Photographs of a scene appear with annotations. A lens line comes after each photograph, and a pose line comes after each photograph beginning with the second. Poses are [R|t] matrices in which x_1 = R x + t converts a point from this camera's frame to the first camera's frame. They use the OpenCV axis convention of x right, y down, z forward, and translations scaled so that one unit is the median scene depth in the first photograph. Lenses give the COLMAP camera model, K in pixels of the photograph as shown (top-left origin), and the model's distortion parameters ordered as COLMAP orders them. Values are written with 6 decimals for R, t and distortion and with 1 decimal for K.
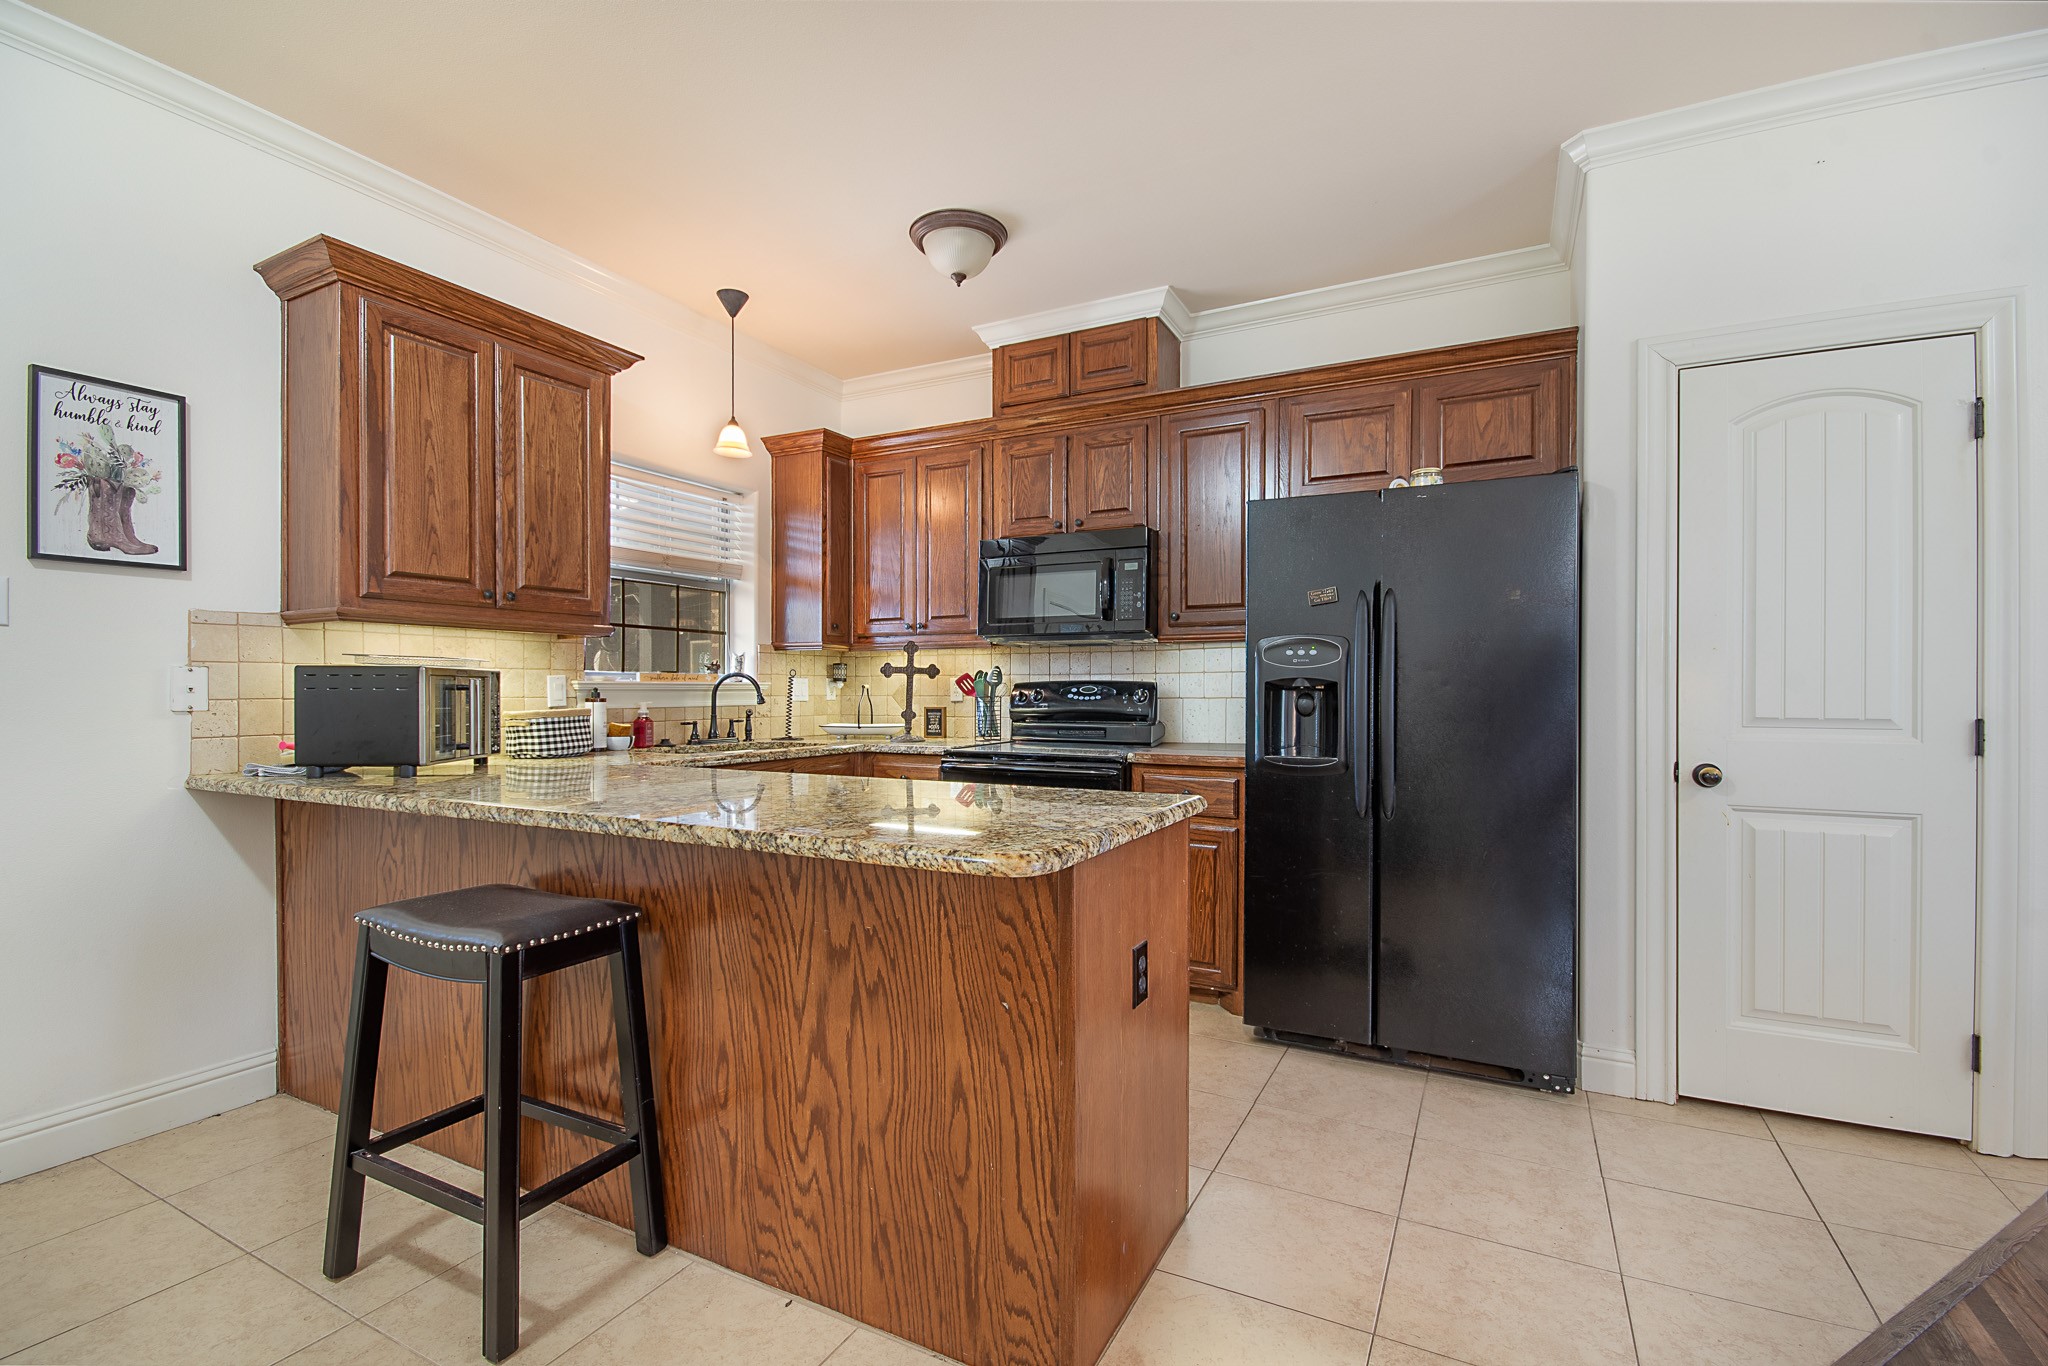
lens RADIAL K [[902.9, 0, 1046.5], [0, 902.9, 684.1], [0, 0, 1]] dist [0.001263, -0.007642]
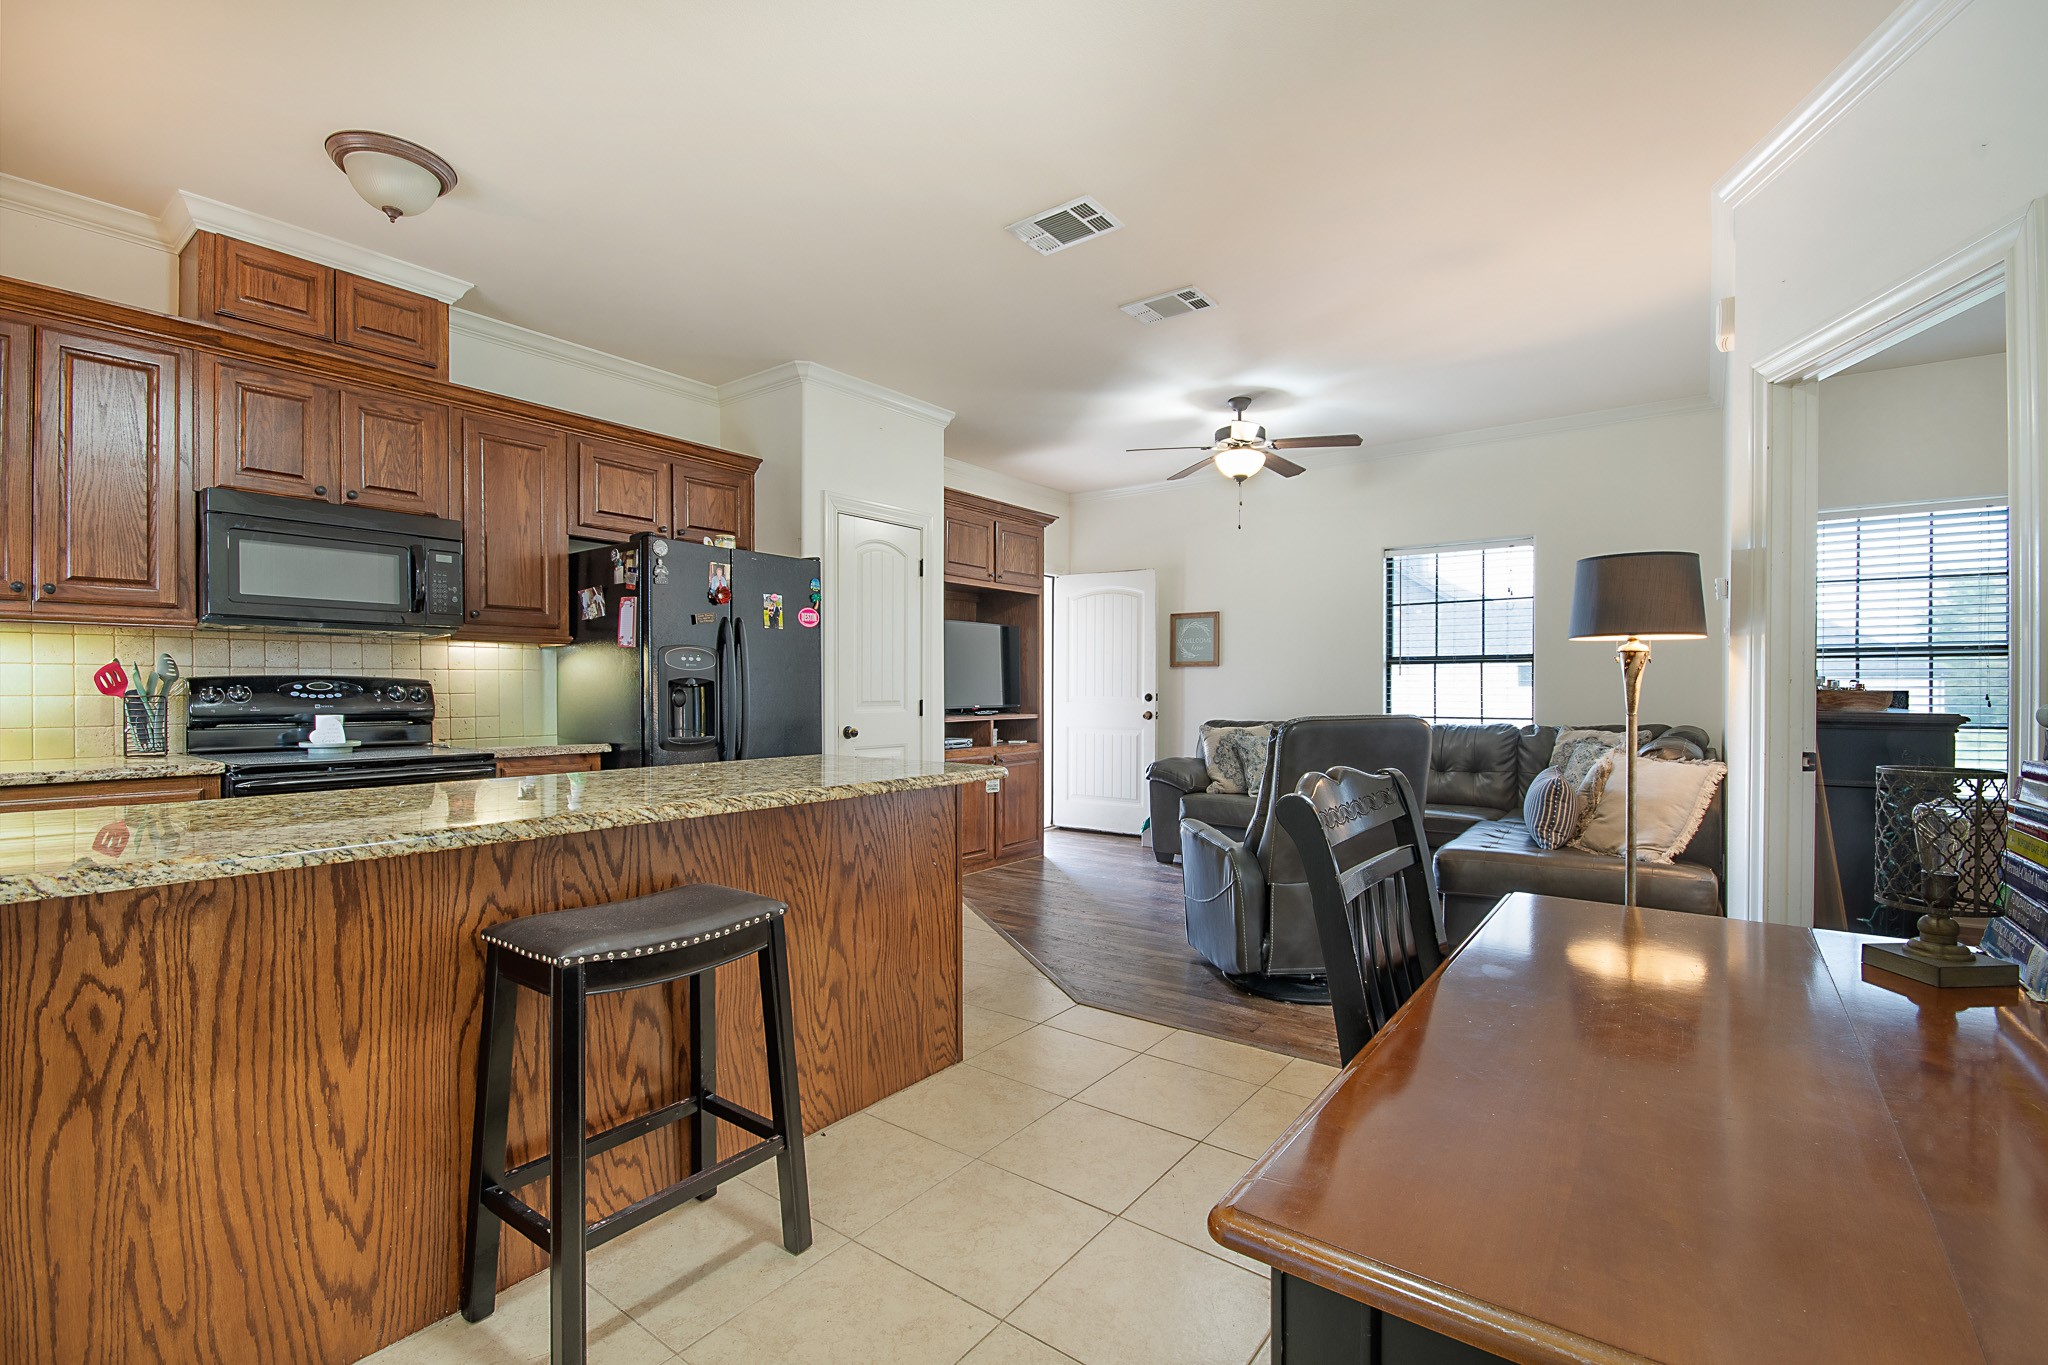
lens RADIAL K [[908.7, 0, 1025.4], [0, 908.7, 686.1], [0, 0, 1]] dist [-0.002384, -0.007898]
pose [[0.166436, 0.001400, 0.986051, -1.336983], [-0.006219, 0.999981, -0.000370, 0.004035], [-0.986033, -0.006070, 0.166442, 0.395933]]
